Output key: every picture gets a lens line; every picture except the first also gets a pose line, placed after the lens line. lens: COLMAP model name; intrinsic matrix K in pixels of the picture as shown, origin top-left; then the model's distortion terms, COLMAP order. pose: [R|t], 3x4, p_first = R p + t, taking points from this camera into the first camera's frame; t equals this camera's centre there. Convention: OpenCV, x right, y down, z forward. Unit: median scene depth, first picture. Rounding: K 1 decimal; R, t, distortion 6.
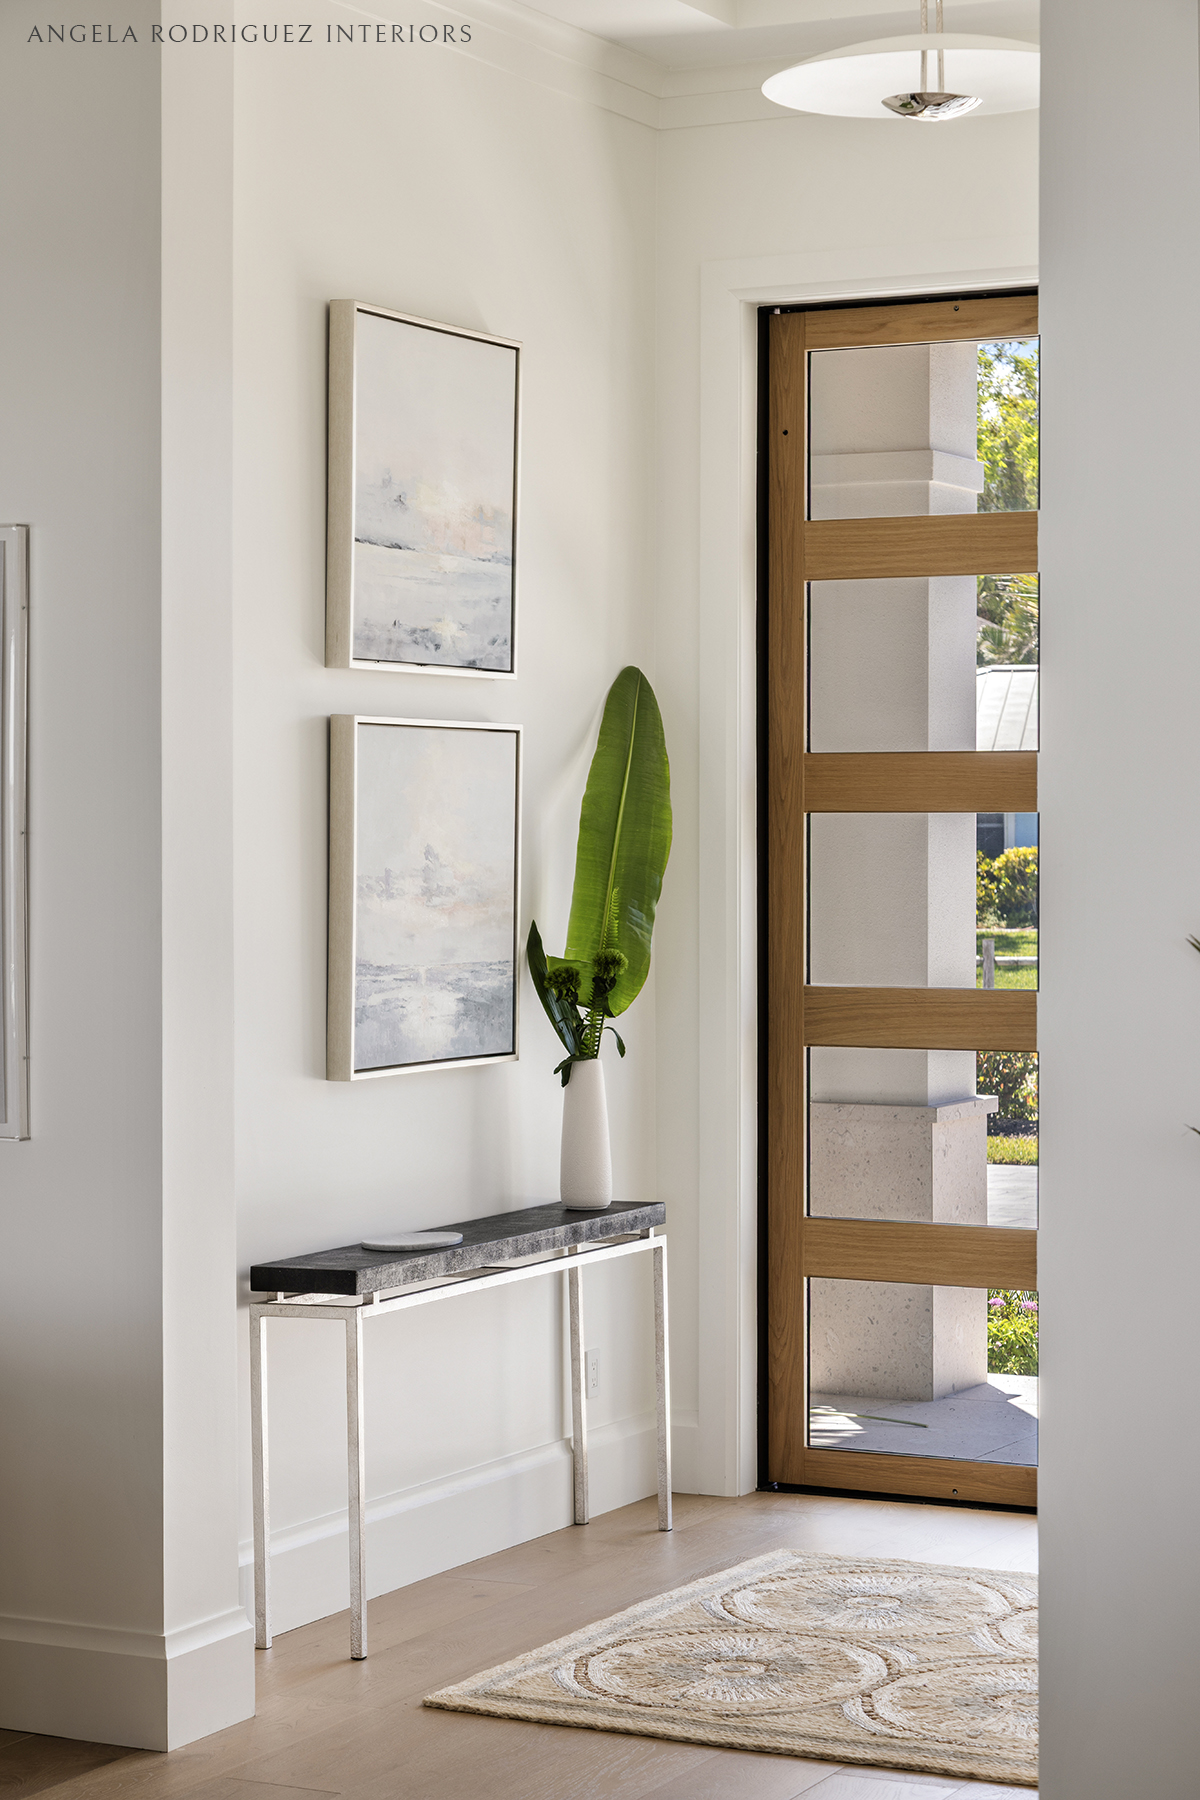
lens RADIAL K [[3717.9, 0, 600.6], [0, 3717.9, 902.2], [0, 0, 1]] dist [0.026803, 0.000000]
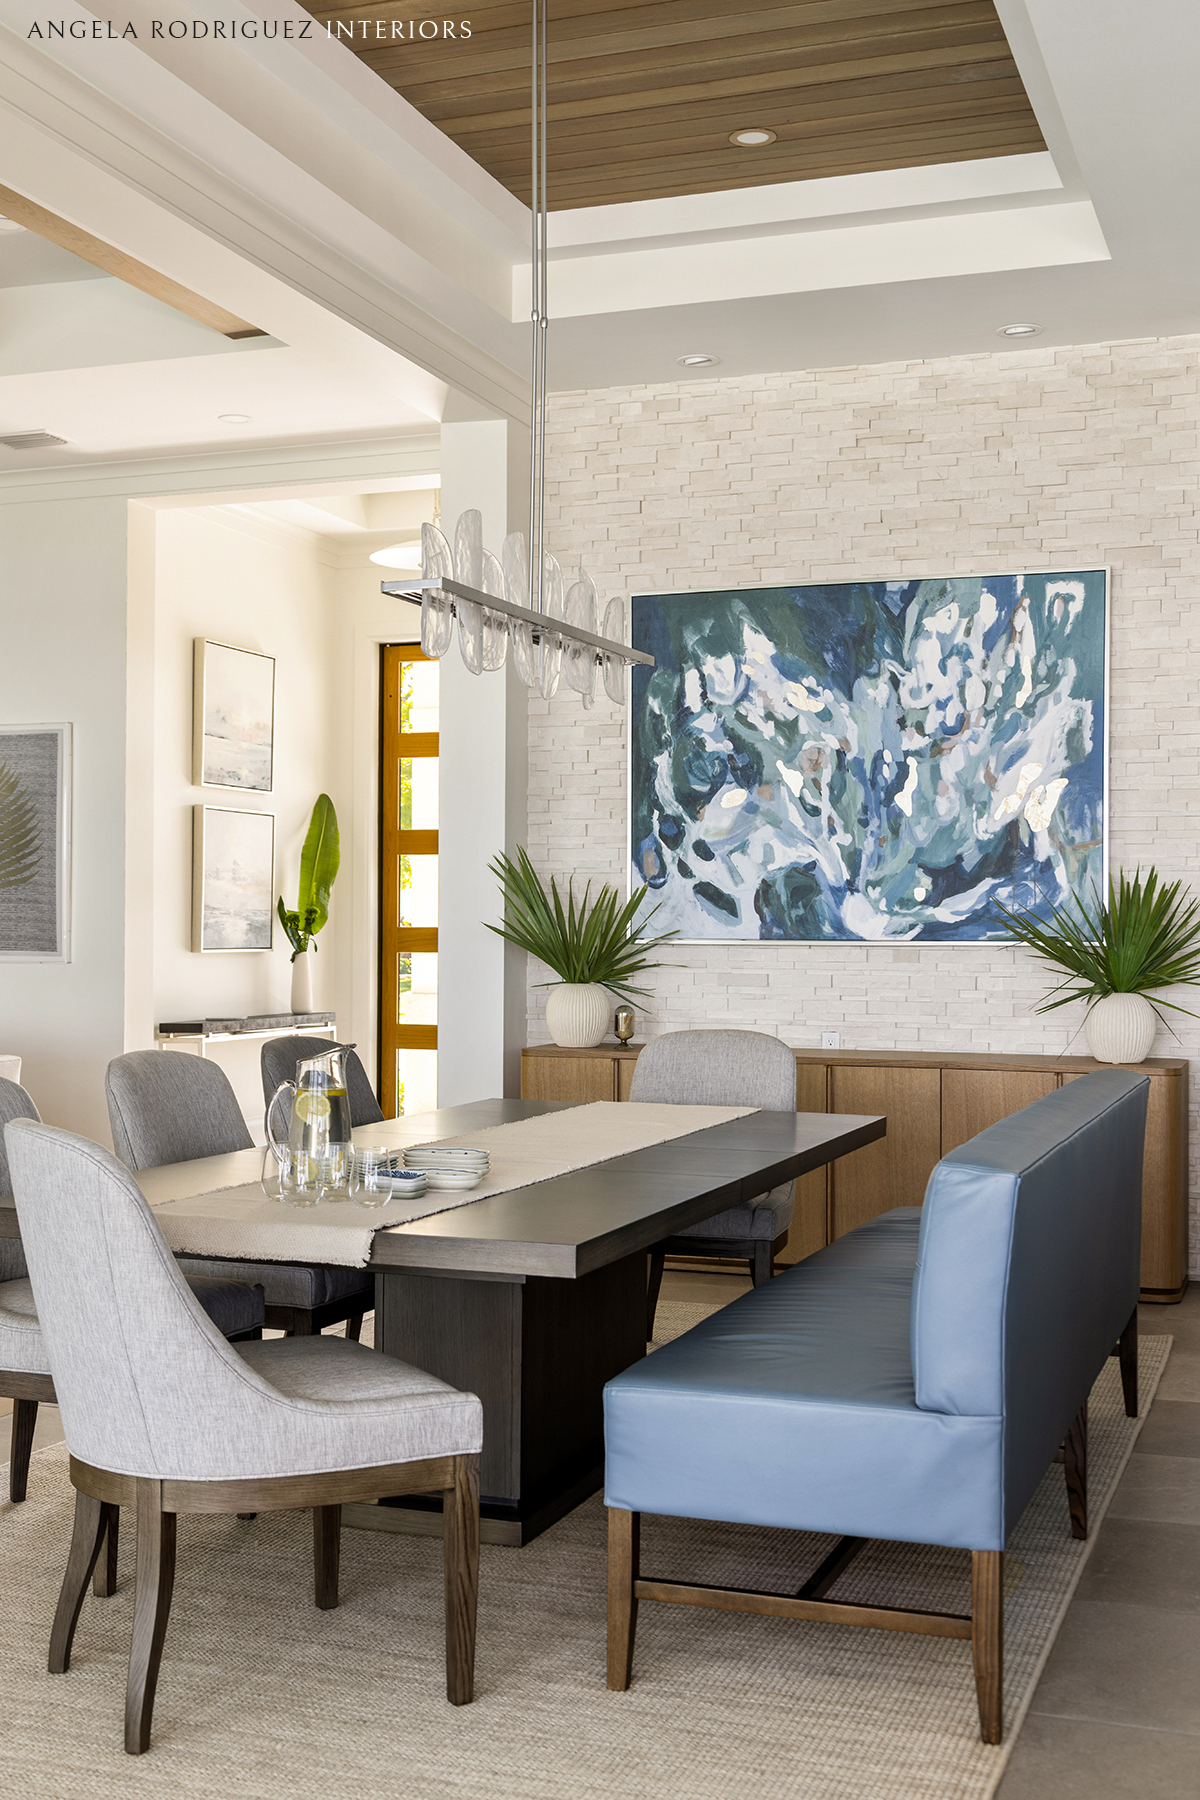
lens RADIAL K [[2047.5, 0, 602.1], [0, 2047.5, 895.1], [0, 0, 1]] dist [-0.005343, 0.000000]
pose [[0.993174, 0.002651, 0.116609, 0.035276], [0.001876, 0.999249, -0.038692, 0.058334], [-0.116624, 0.038647, 0.992424, -0.349751]]
